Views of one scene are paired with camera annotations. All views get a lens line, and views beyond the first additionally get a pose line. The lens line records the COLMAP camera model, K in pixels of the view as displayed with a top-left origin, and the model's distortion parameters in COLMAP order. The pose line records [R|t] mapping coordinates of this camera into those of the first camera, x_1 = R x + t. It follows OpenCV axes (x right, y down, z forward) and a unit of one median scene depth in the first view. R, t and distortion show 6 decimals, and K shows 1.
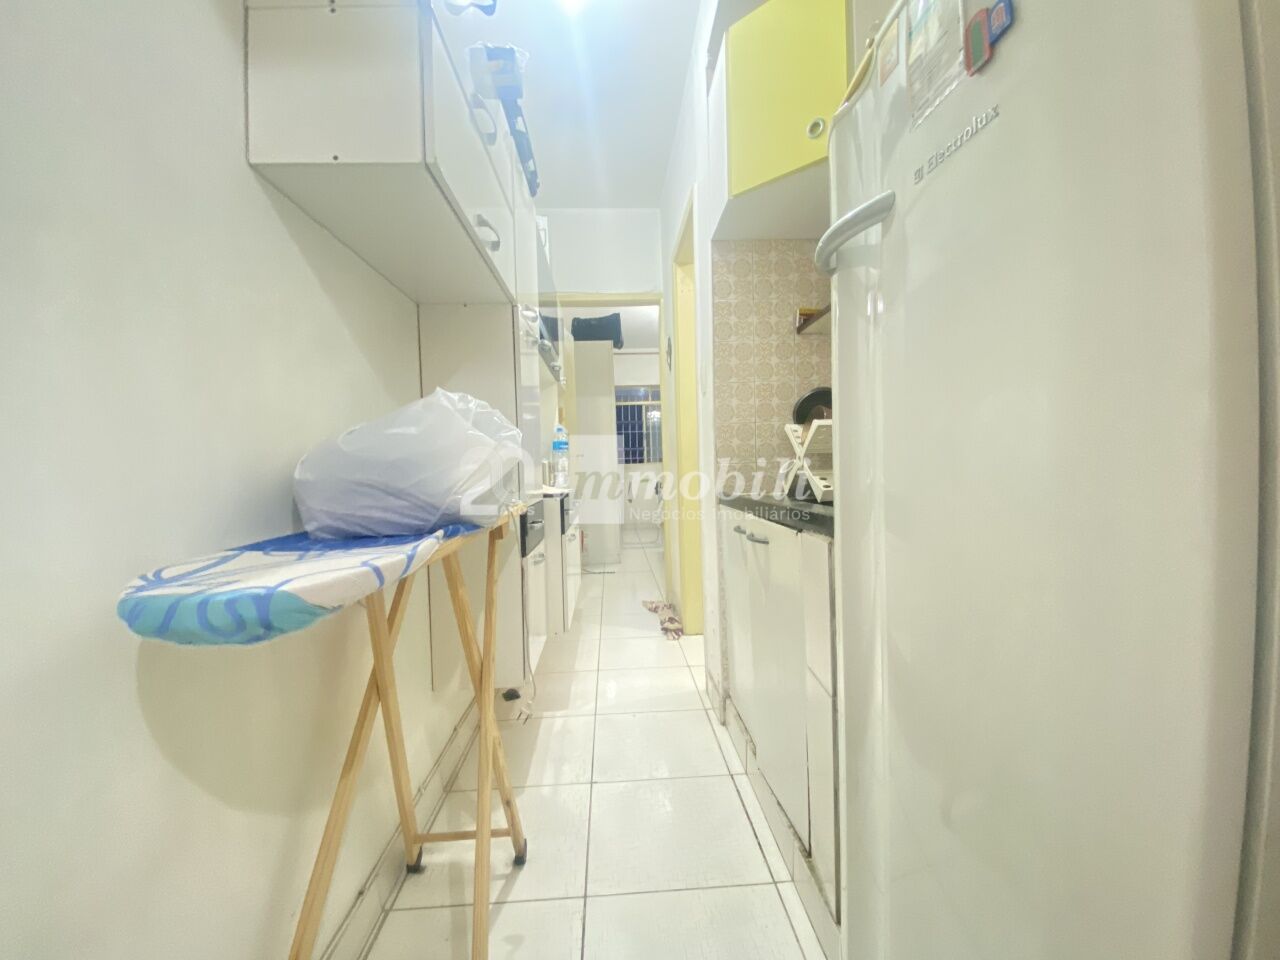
lens RADIAL K [[513.9, 0, 640.0], [0, 513.9, 480.0], [0, 0, 1]] dist [0.007572, -0.016397]
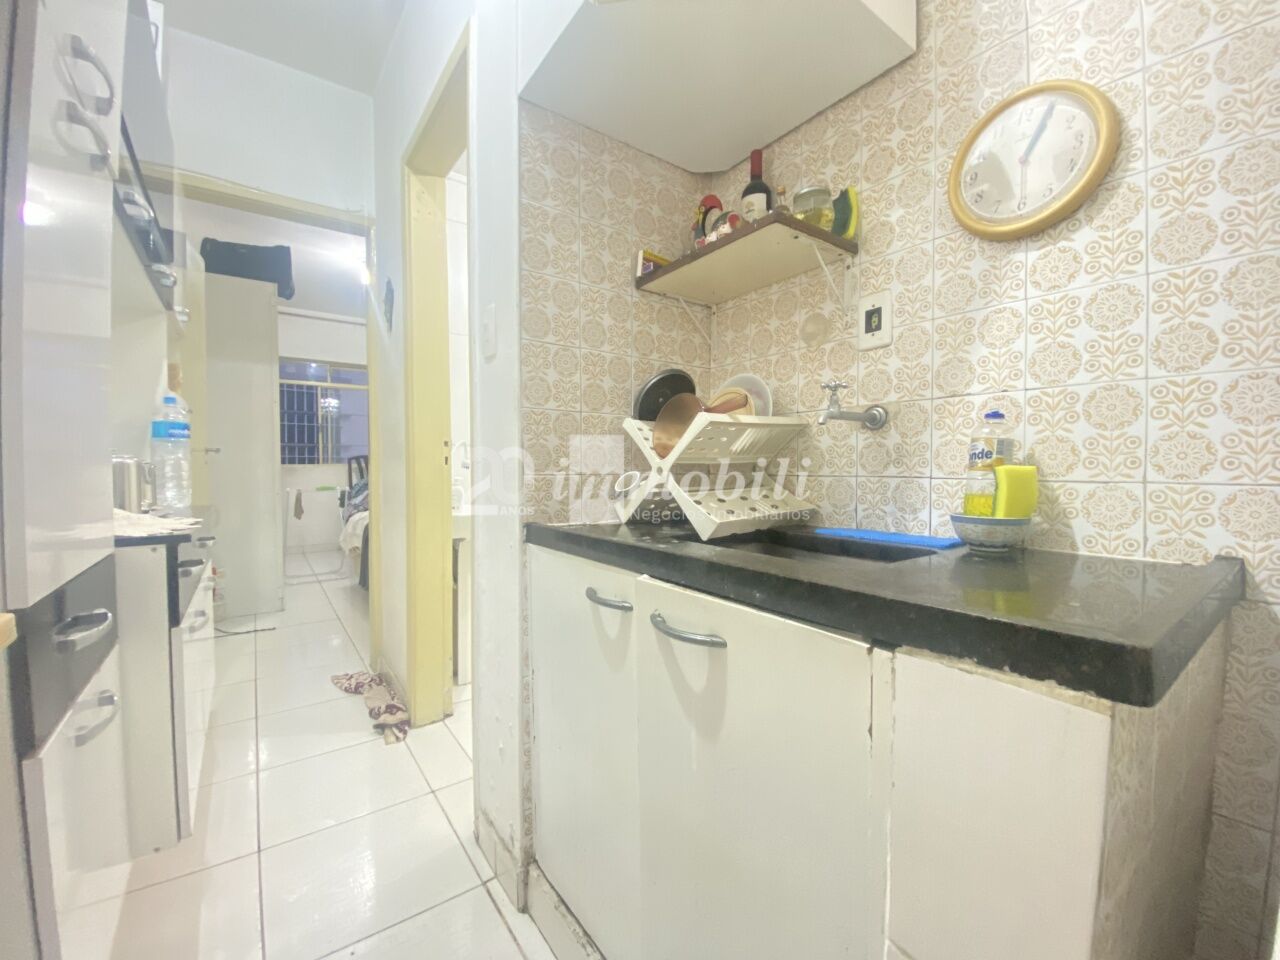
lens RADIAL K [[513.9, 0, 640.0], [0, 513.9, 480.0], [0, 0, 1]] dist [0.007572, -0.016397]
pose [[0.832203, 0.014794, 0.554274, -0.043518], [-0.009687, 0.999879, -0.012143, -0.014094], [-0.554387, 0.004736, 0.832245, 0.291164]]
